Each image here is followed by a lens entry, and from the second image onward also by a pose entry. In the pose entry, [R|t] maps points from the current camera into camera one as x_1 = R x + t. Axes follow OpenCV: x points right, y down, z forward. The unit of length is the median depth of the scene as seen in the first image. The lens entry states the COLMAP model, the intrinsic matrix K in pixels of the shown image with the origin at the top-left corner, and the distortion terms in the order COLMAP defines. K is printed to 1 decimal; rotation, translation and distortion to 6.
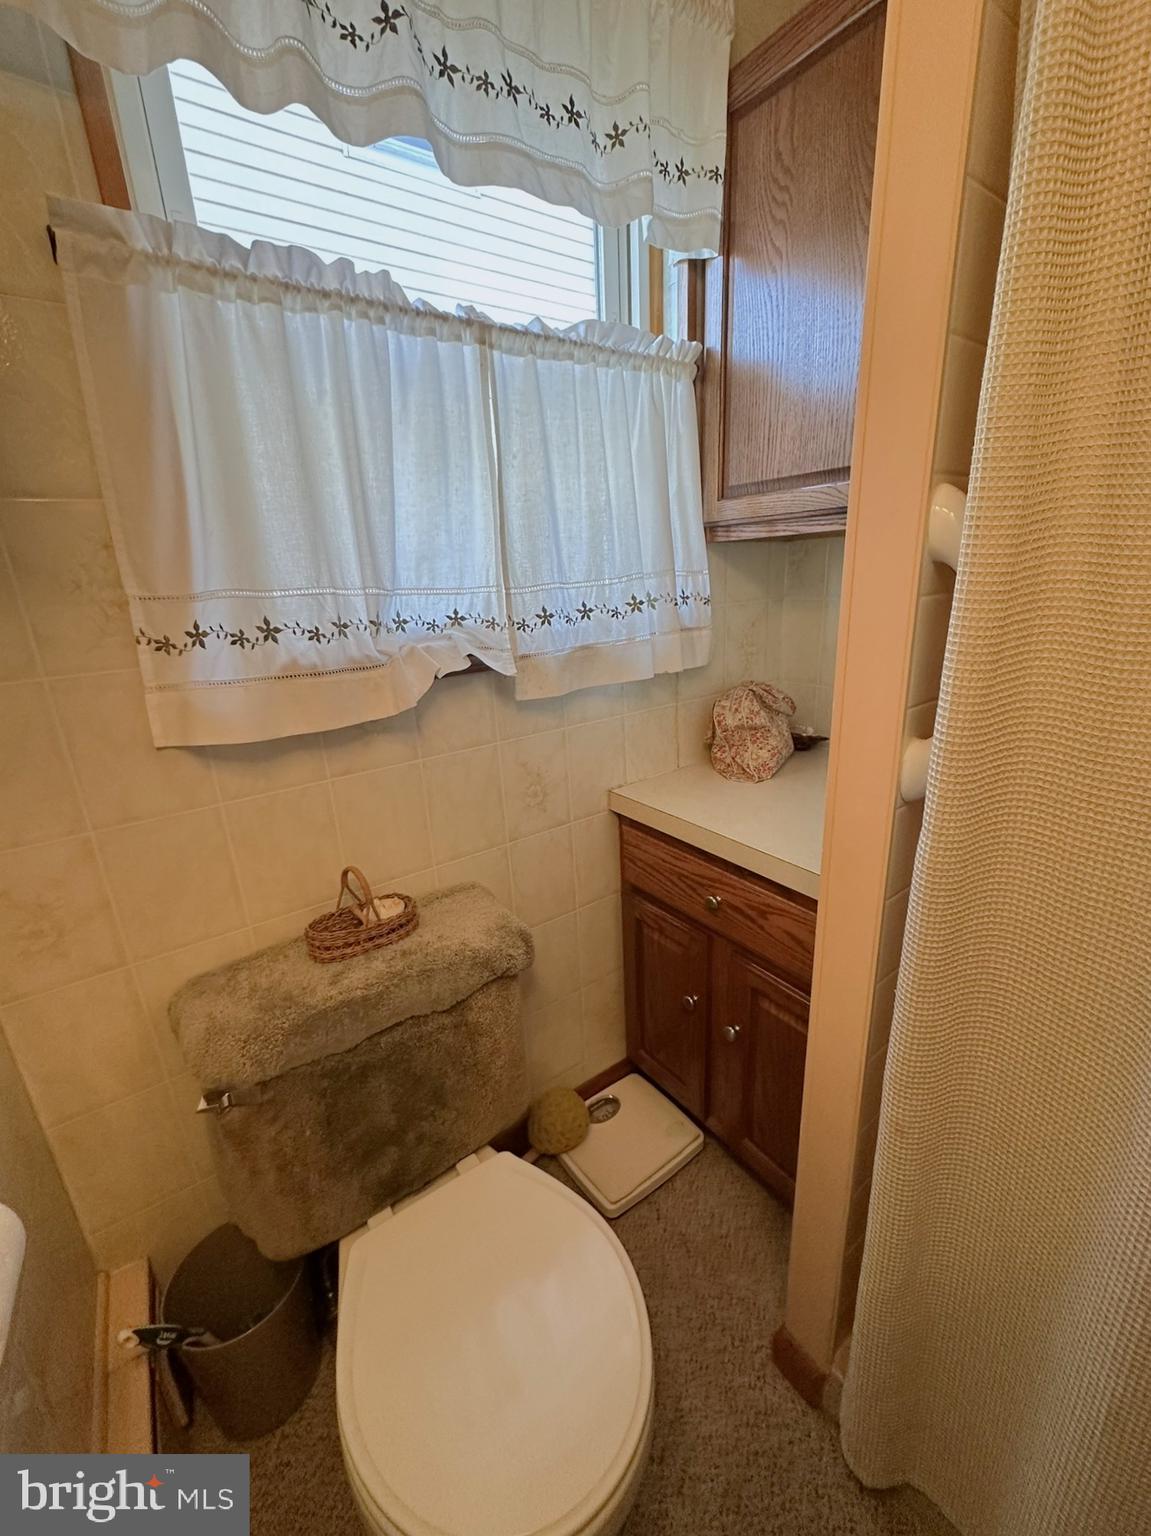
lens RADIAL K [[655.0, 0, 589.7], [0, 655.0, 768.2], [0, 0, 1]] dist [-0.002672, 0.000059]
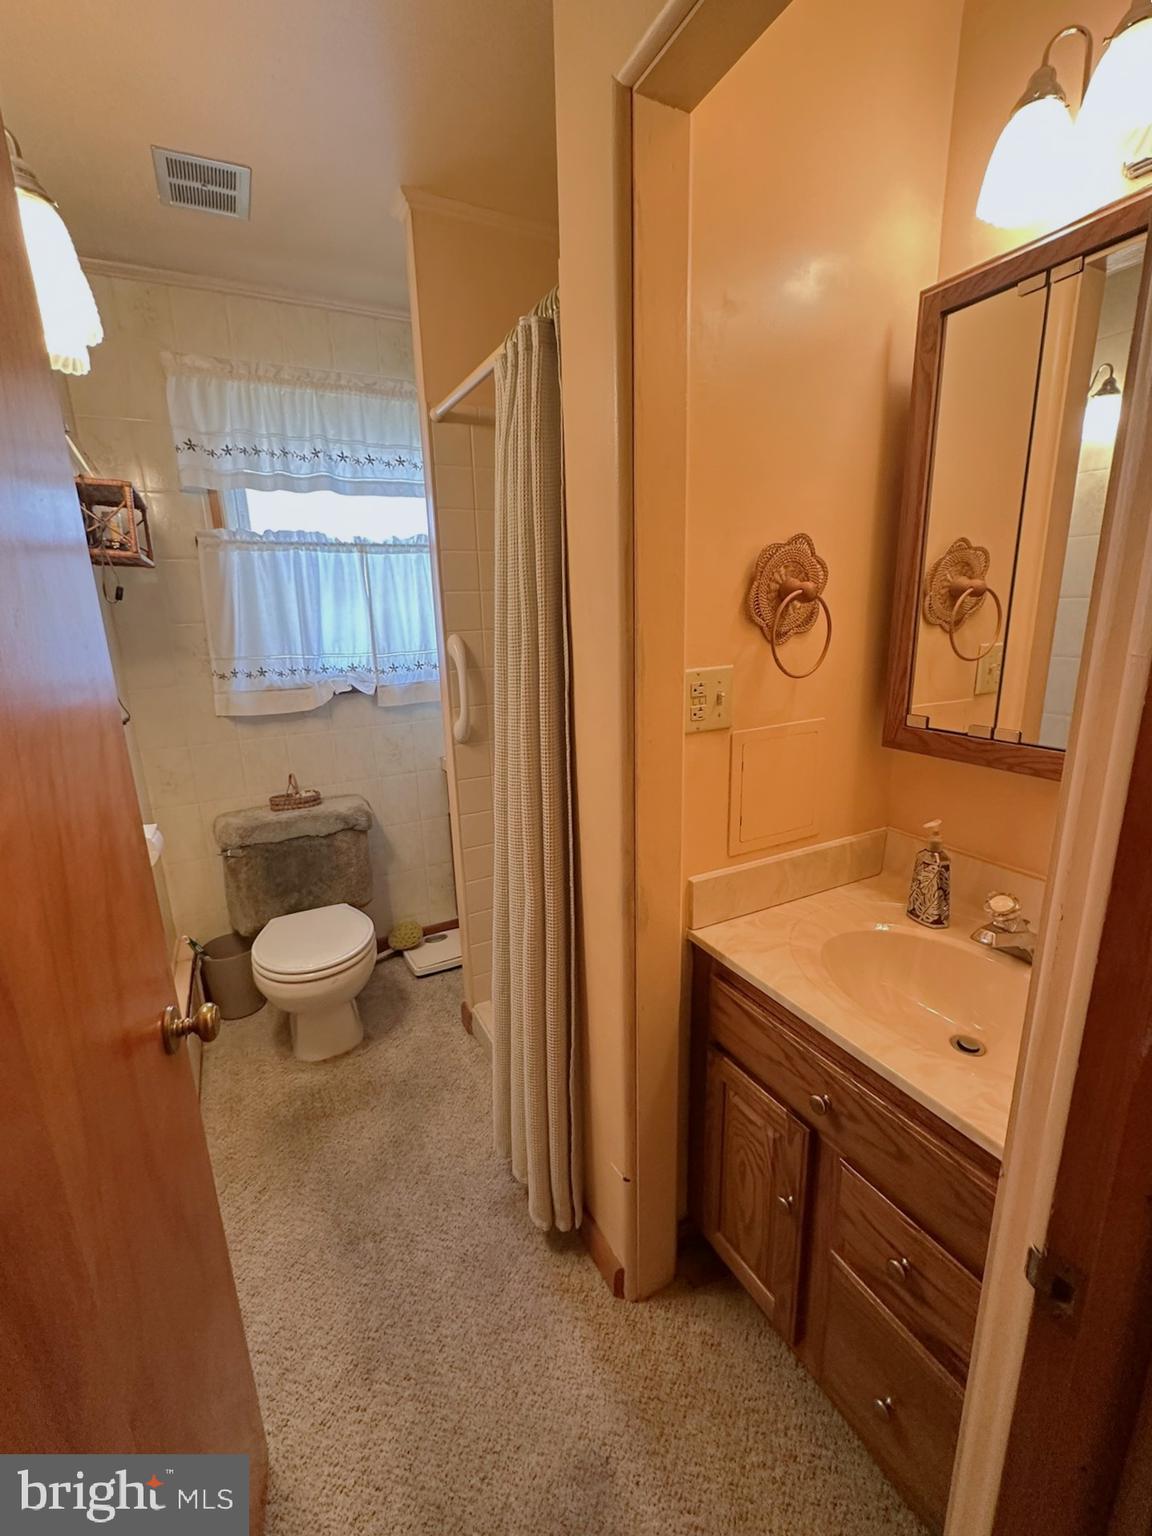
lens RADIAL K [[655.0, 0, 563.2], [0, 655.0, 764.0], [0, 0, 1]] dist [-0.002672, 0.000059]
pose [[0.989480, 0.056878, -0.133022, 0.963541], [-0.063303, 0.996998, -0.044584, 0.173218], [0.130087, 0.052535, 0.990110, -1.261956]]
